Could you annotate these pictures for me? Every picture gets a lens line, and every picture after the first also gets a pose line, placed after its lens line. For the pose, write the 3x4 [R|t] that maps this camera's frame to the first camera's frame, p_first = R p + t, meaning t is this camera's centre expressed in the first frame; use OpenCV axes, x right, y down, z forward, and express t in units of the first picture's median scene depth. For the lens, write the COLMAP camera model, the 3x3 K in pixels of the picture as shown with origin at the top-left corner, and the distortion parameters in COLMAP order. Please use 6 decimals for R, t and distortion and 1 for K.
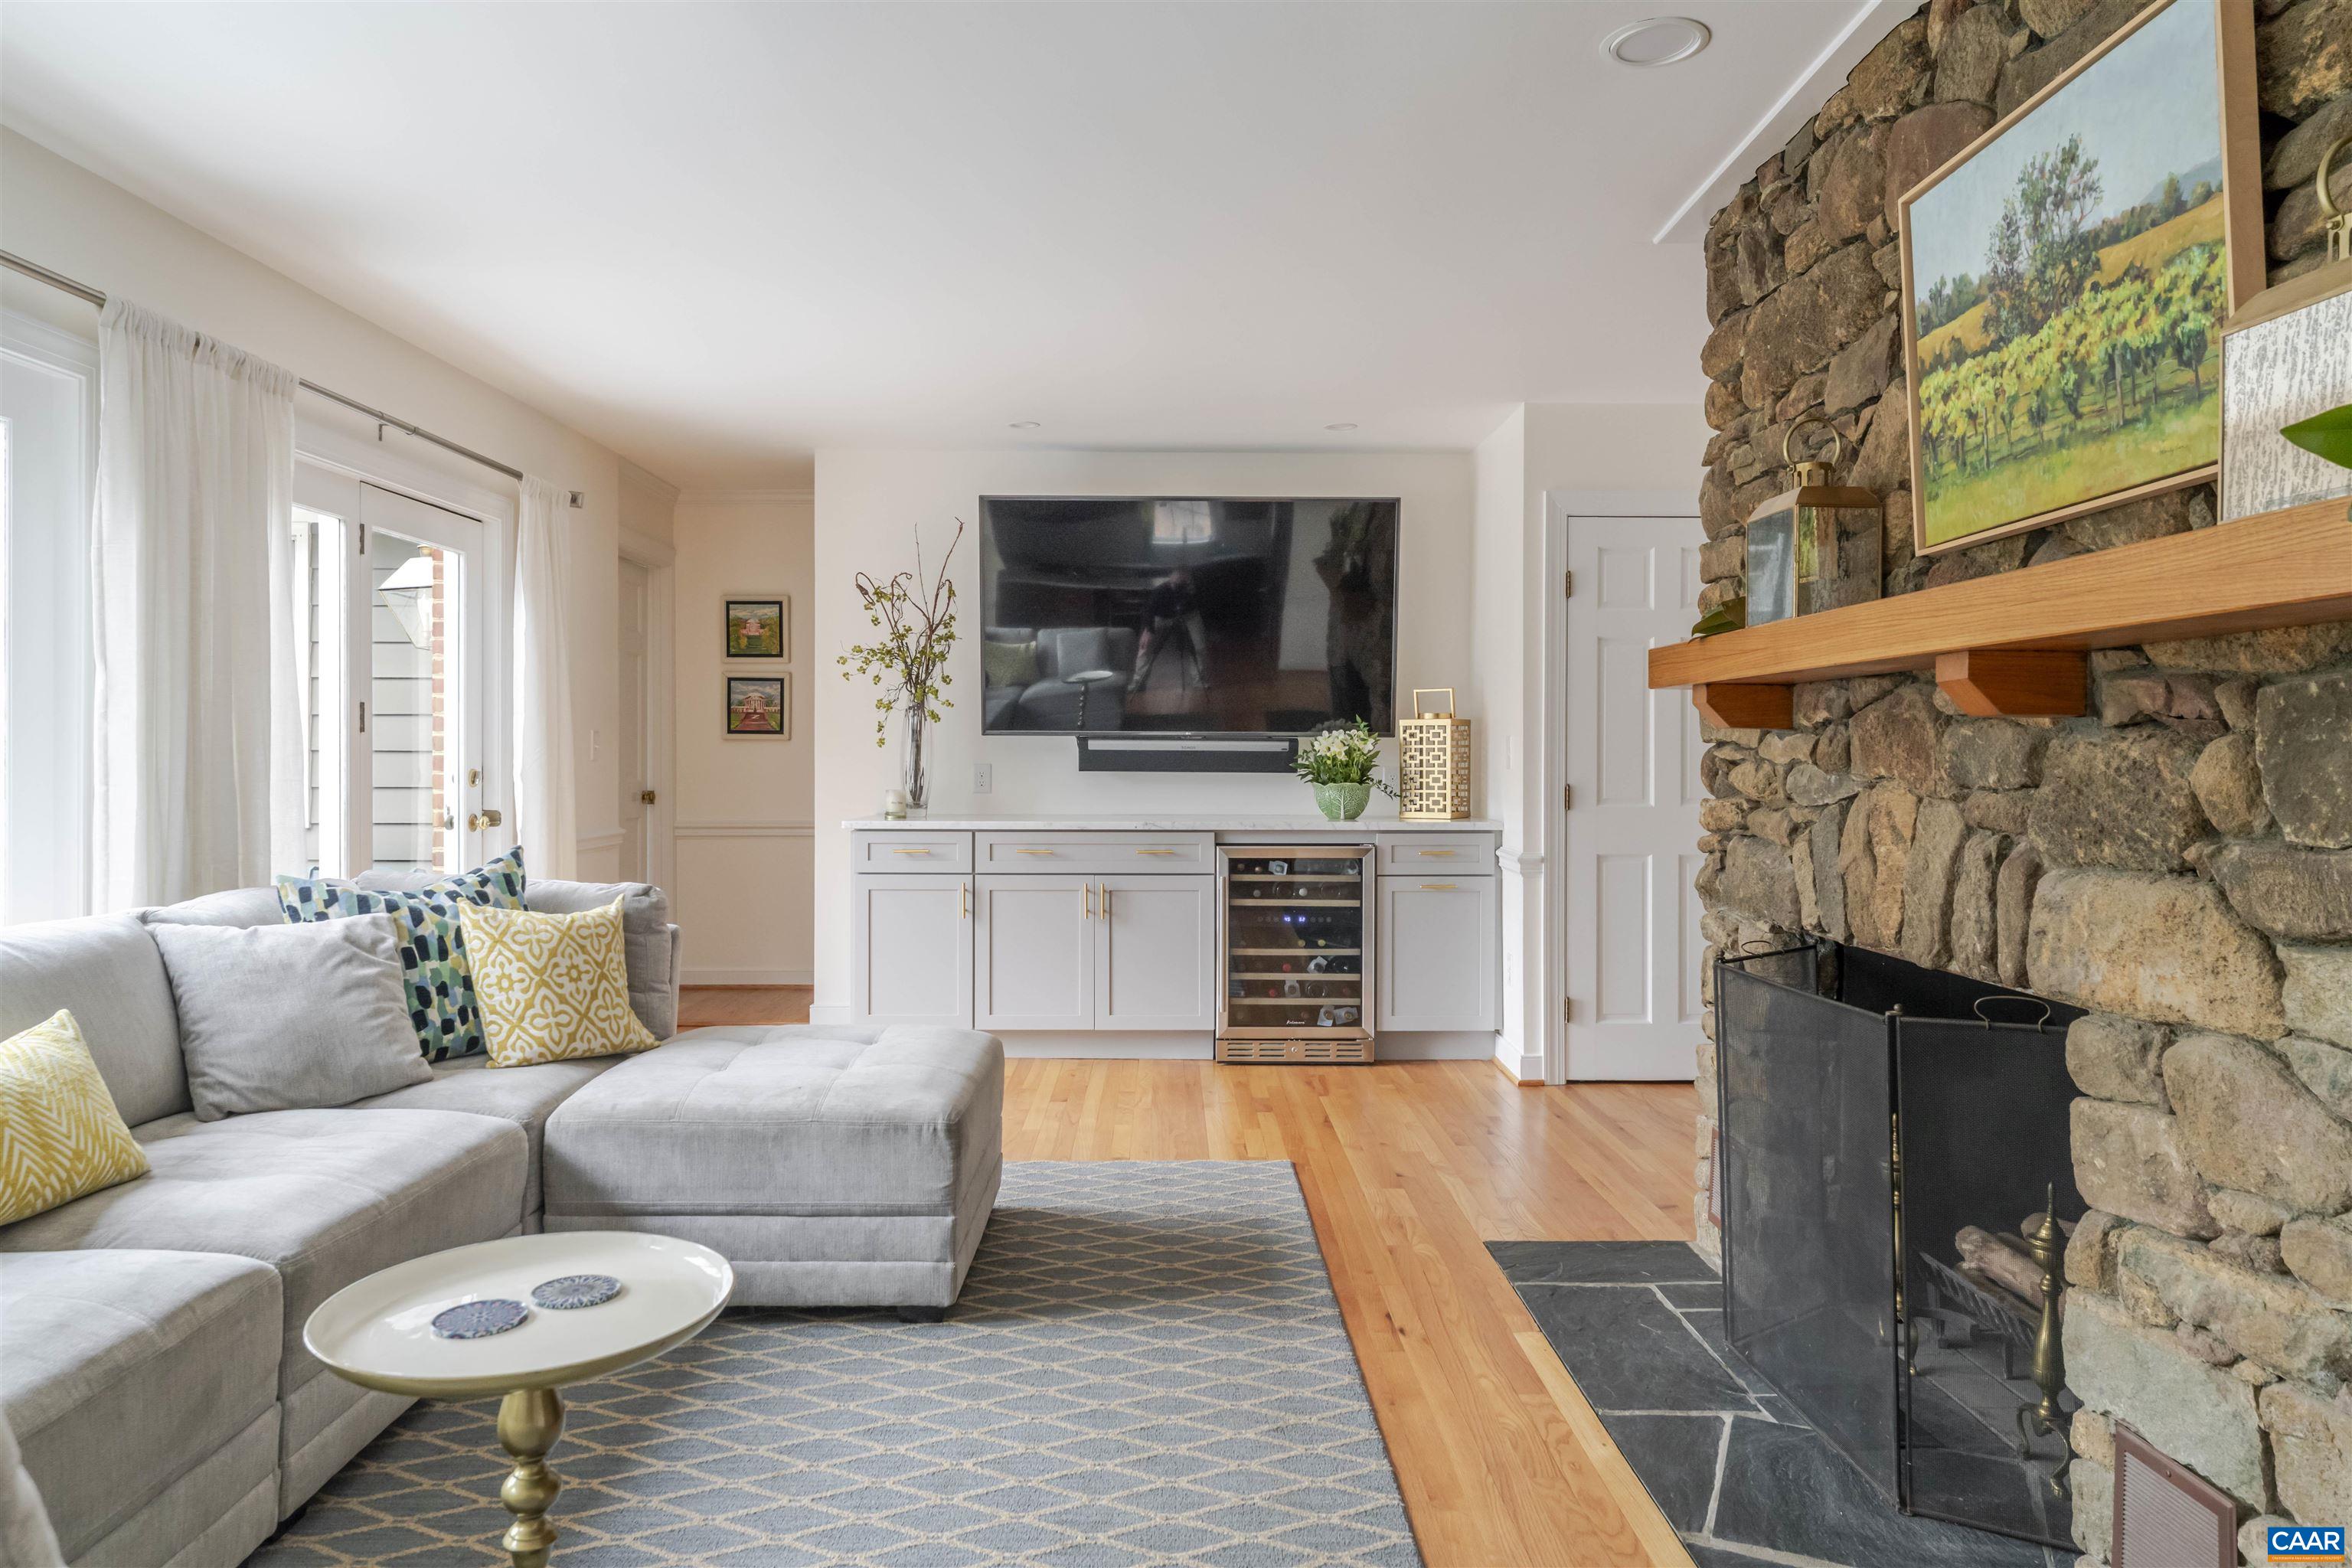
lens RADIAL K [[1507.9, 0, 1176.6], [0, 1507.9, 765.9], [0, 0, 1]] dist [-0.000464, -0.001798]
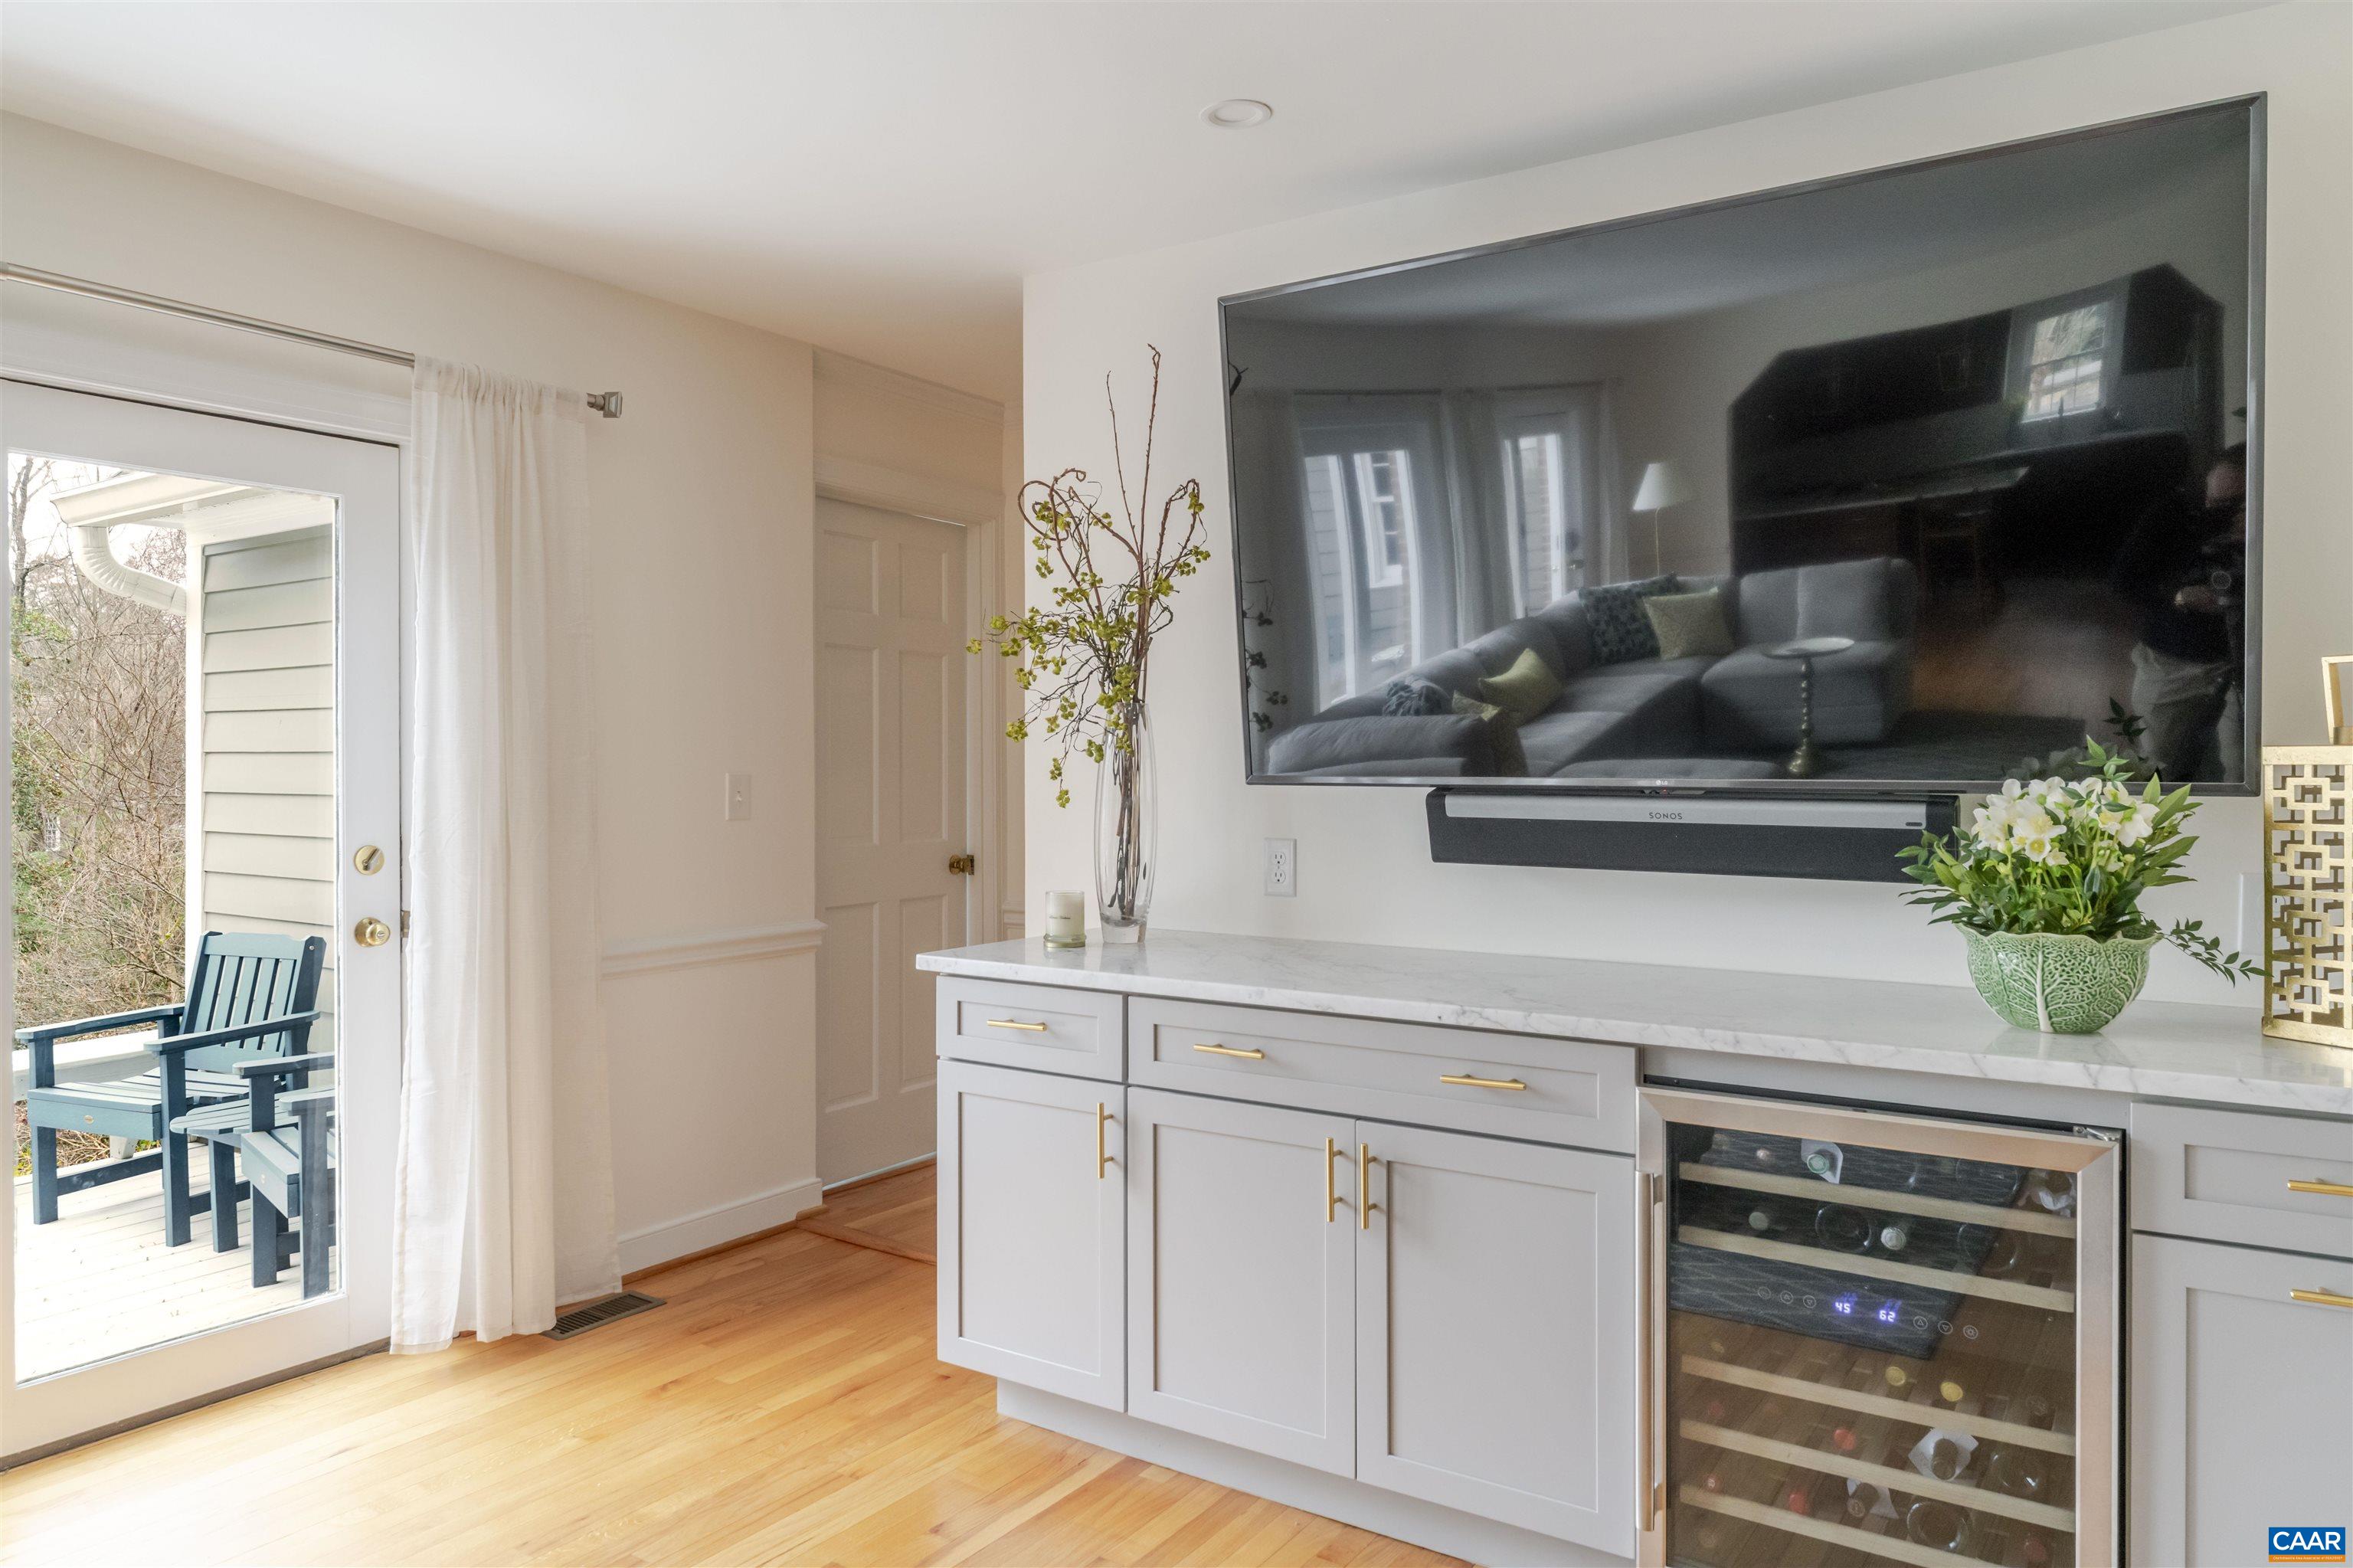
lens RADIAL K [[1638.0, 0, 1088.8], [0, 1638.0, 747.5], [0, 0, 1]] dist [-0.002574, -0.032466]
pose [[0.789021, -0.008574, -0.614307, 0.301539], [0.002265, 0.999936, -0.011047, -0.049687], [0.614363, 0.007325, 0.788990, 1.022441]]
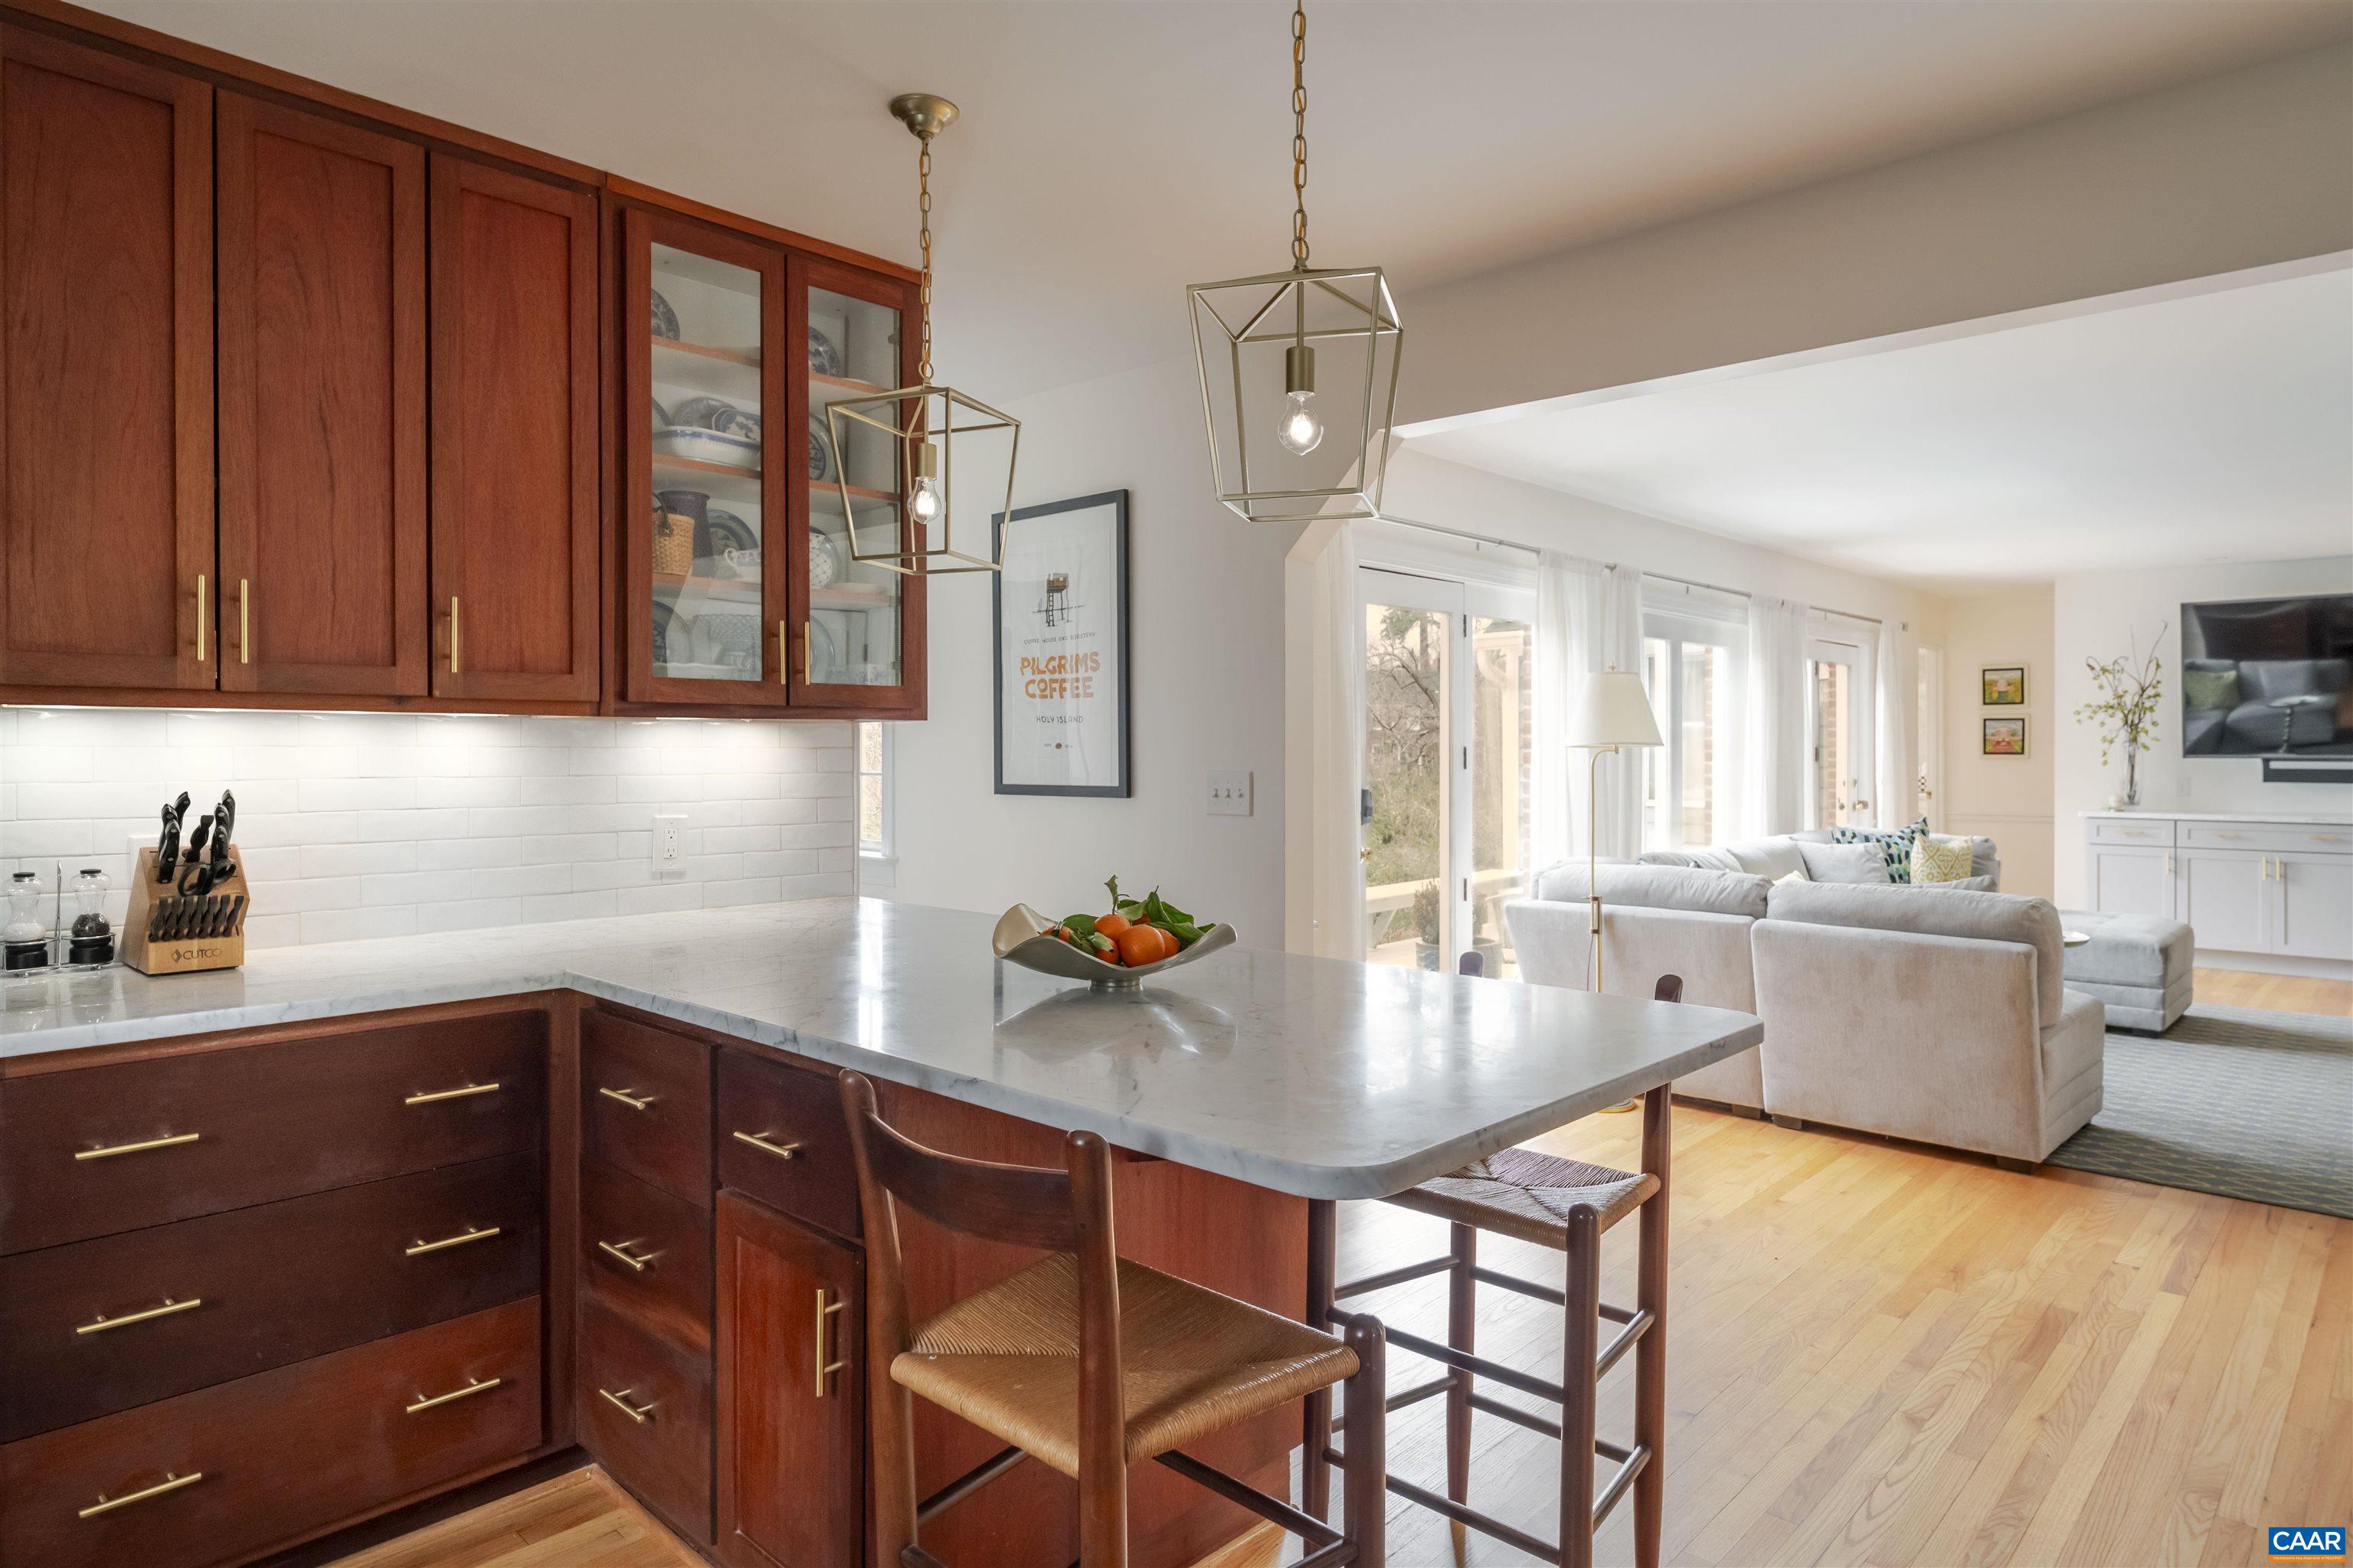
lens RADIAL K [[1372.7, 0, 1188.0], [0, 1372.7, 762.5], [0, 0, 1]] dist [-0.007137, -0.000252]
pose [[0.725465, 0.002663, -0.688254, 0.176079], [-0.001947, 0.999996, 0.001818, -0.031343], [0.688256, 0.000021, 0.725468, -1.312428]]
